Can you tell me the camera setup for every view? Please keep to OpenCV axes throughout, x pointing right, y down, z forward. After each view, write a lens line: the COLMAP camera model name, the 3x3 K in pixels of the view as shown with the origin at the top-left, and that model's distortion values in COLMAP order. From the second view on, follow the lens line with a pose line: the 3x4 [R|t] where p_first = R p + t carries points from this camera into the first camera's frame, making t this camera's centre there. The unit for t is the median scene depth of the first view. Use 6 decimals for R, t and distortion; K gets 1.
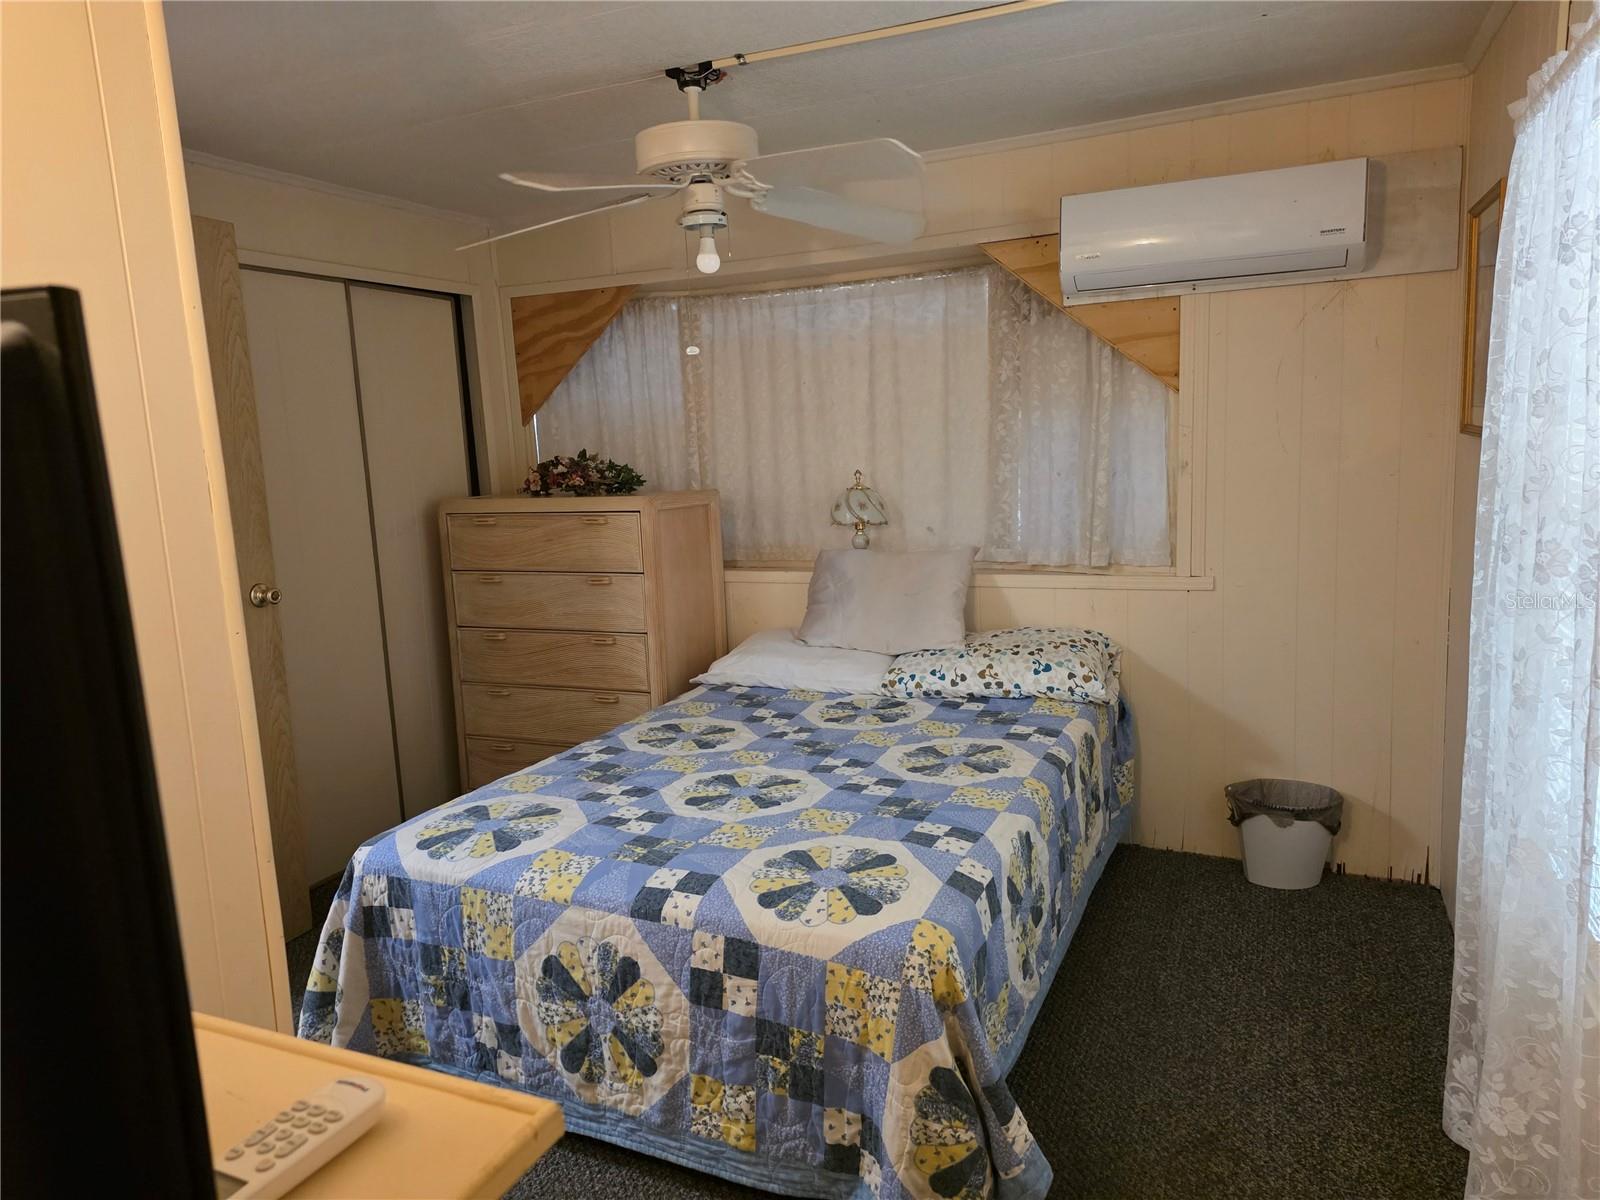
lens RADIAL K [[1053.7, 0, 800.6], [0, 1053.7, 597.3], [0, 0, 1]] dist [0.059597, -0.026905]
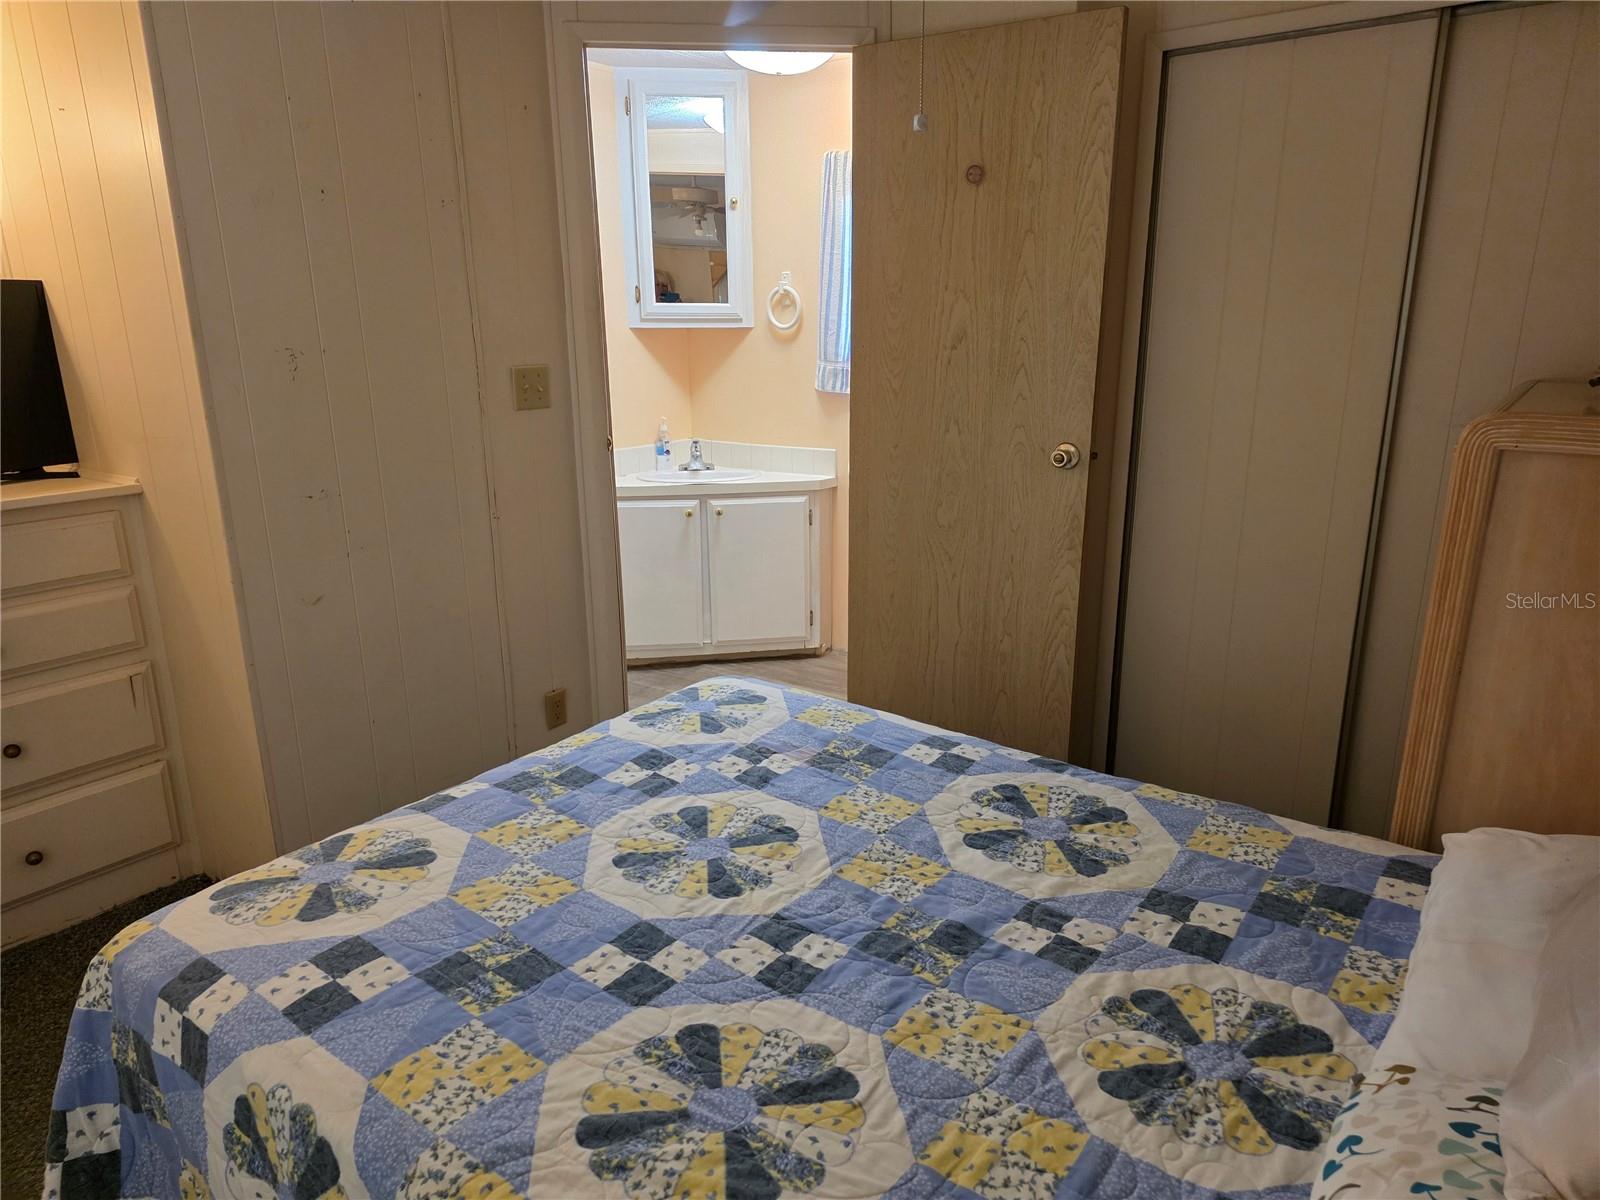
lens RADIAL K [[1053.7, 0, 800.2], [0, 1053.7, 594.9], [0, 0, 1]] dist [0.059597, -0.026905]
pose [[-0.194680, 0.320556, -0.927008, 0.481126], [-0.132292, 0.927874, 0.348638, -0.198908], [0.971905, 0.190509, -0.138232, 1.056082]]
